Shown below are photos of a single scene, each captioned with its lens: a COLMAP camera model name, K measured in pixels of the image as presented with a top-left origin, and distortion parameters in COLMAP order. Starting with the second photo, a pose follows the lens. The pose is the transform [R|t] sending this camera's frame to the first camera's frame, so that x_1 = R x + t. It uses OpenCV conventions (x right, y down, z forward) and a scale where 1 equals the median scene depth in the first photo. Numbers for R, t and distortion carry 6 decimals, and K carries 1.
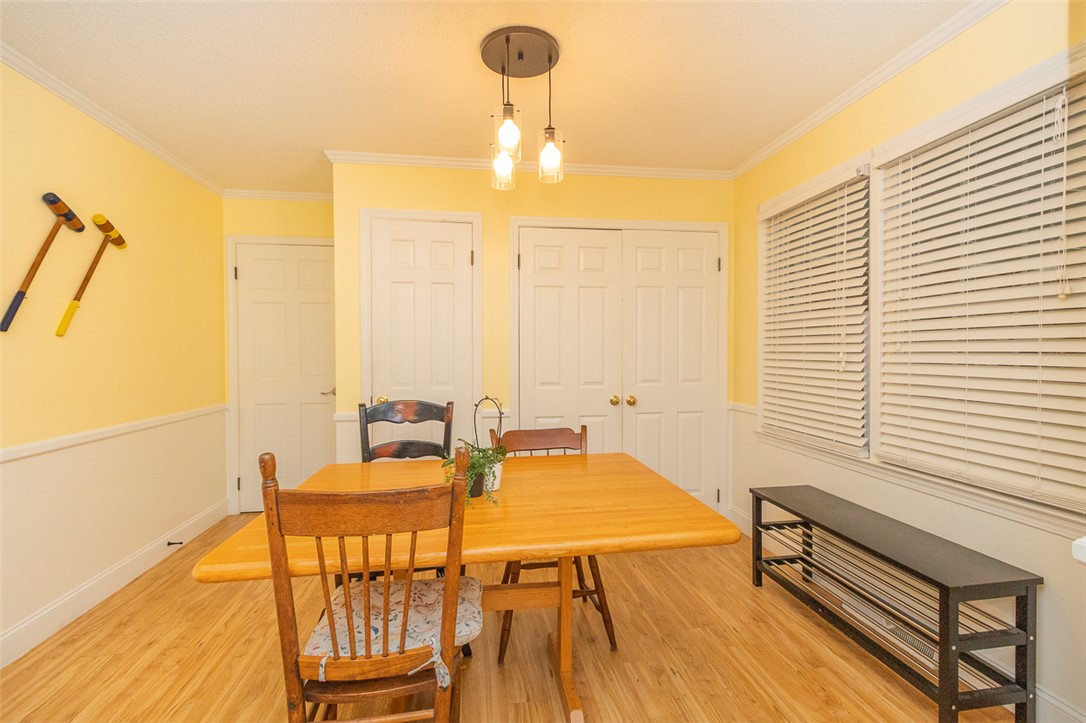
lens RADIAL K [[496.8, 0, 547.0], [0, 496.8, 359.6], [0, 0, 1]] dist [0.003509, -0.000227]
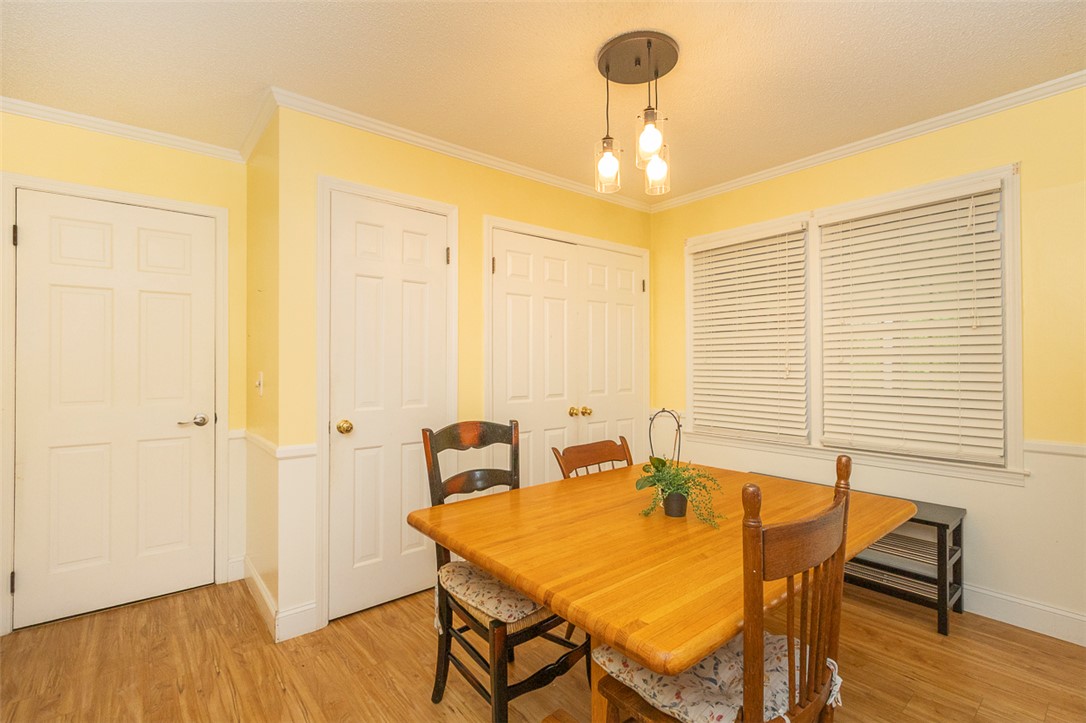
lens RADIAL K [[496.8, 0, 547.1], [0, 496.8, 359.2], [0, 0, 1]] dist [0.003509, -0.000227]
pose [[0.857231, 0.003971, 0.514917, -0.596008], [0.010263, 0.999640, -0.024794, 0.000164], [-0.514831, 0.026539, 0.856881, 0.222626]]
